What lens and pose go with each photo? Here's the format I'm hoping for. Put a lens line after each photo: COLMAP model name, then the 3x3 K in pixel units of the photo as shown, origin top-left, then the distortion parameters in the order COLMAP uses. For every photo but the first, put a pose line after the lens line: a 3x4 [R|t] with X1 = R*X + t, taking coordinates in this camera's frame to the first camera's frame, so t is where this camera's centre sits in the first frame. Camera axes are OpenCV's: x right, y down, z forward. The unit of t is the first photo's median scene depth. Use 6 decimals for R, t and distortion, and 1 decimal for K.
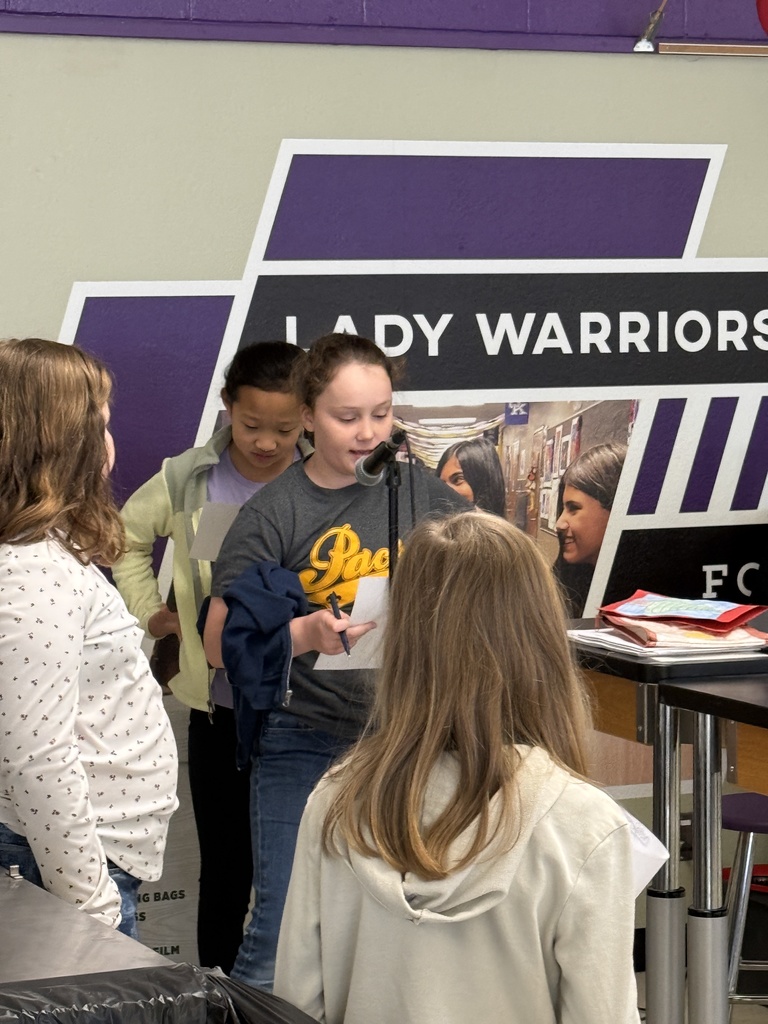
lens RADIAL K [[2798.2, 0, 379.8], [0, 2798.2, 511.1], [0, 0, 1]] dist [0.214469, 0.000000]
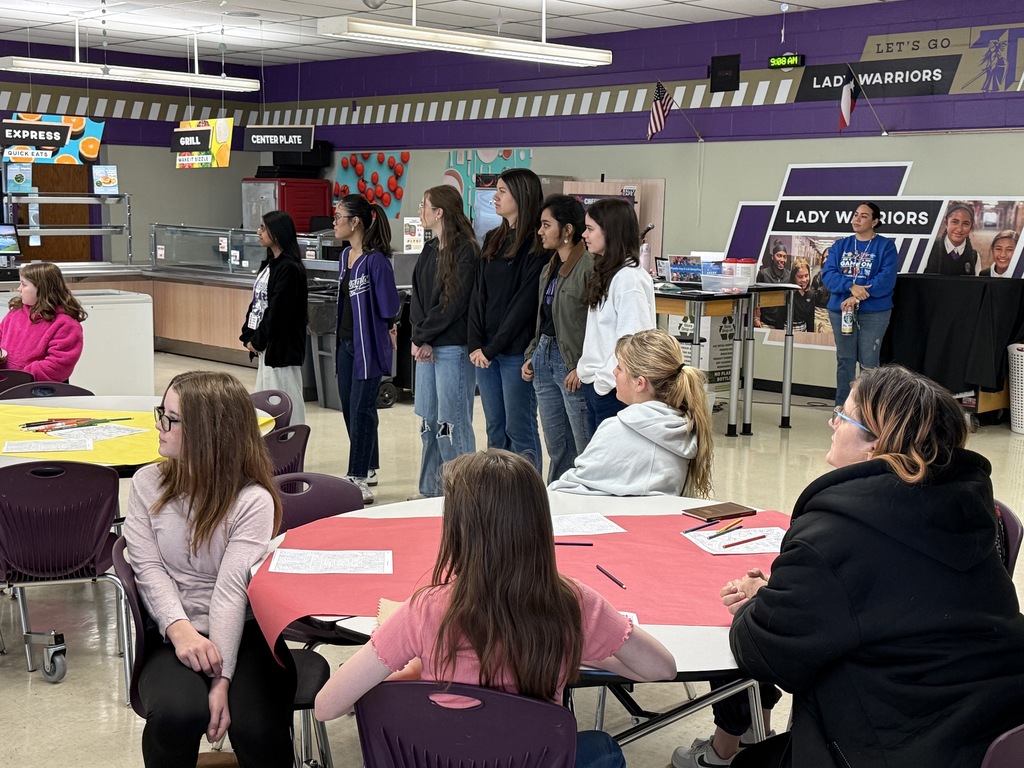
lens RADIAL K [[1323.1, 0, 504.9], [0, 1323.1, 389.9], [0, 0, 1]] dist [0.077059, 0.000000]
pose [[0.345625, 0.145433, -0.927034, 1.493380], [-0.079085, 0.988917, 0.125656, -0.024534], [0.935034, 0.029884, 0.353296, 0.004767]]
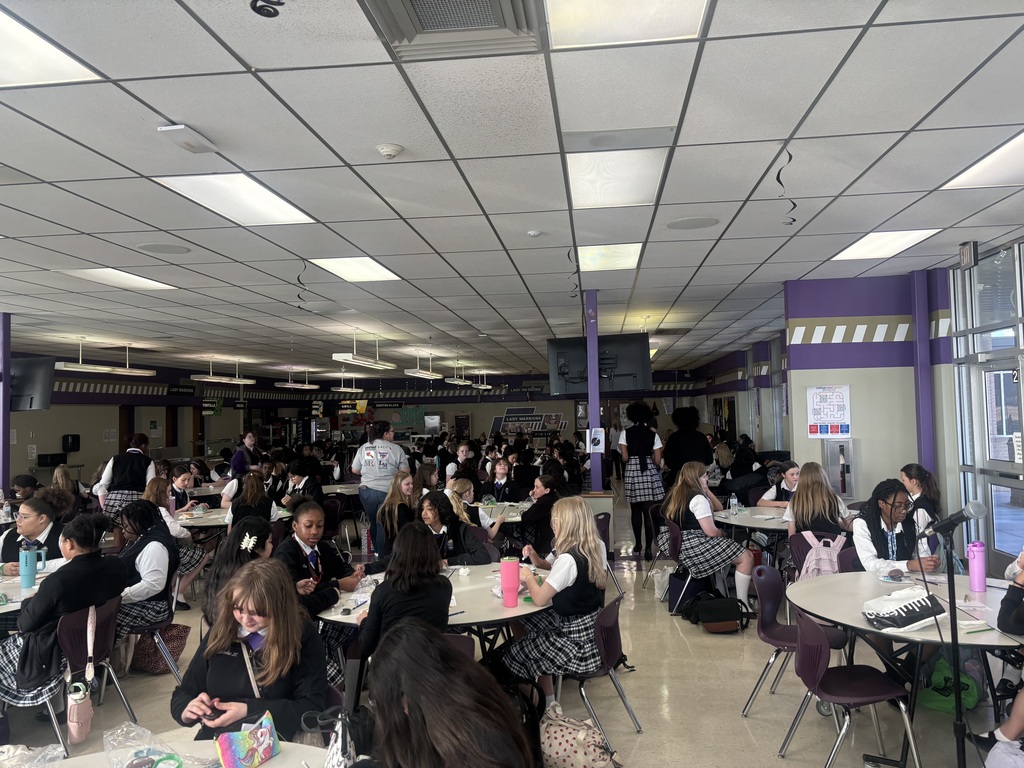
lens RADIAL K [[763.0, 0, 517.0], [0, 763.0, 381.3], [0, 0, 1]] dist [0.046393, -0.055724]
pose [[0.871303, -0.024397, -0.490138, 2.185624], [-0.016044, 0.996813, -0.078138, 0.064061], [0.490483, 0.075946, 0.868135, -2.851405]]
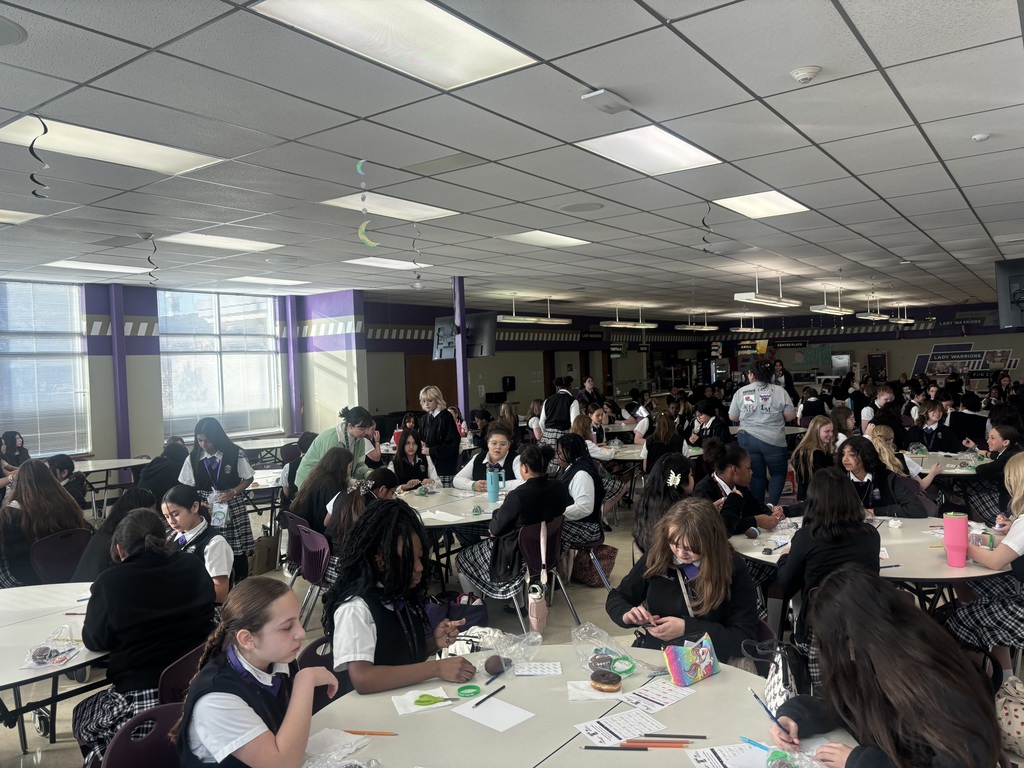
lens RADIAL K [[763.0, 0, 510.5], [0, 763.0, 381.8], [0, 0, 1]] dist [0.046393, -0.055724]
pose [[0.517642, 0.012546, -0.855505, 2.182057], [-0.012691, 0.999895, 0.006984, 0.063416], [0.855503, 0.007242, 0.517747, -2.872550]]
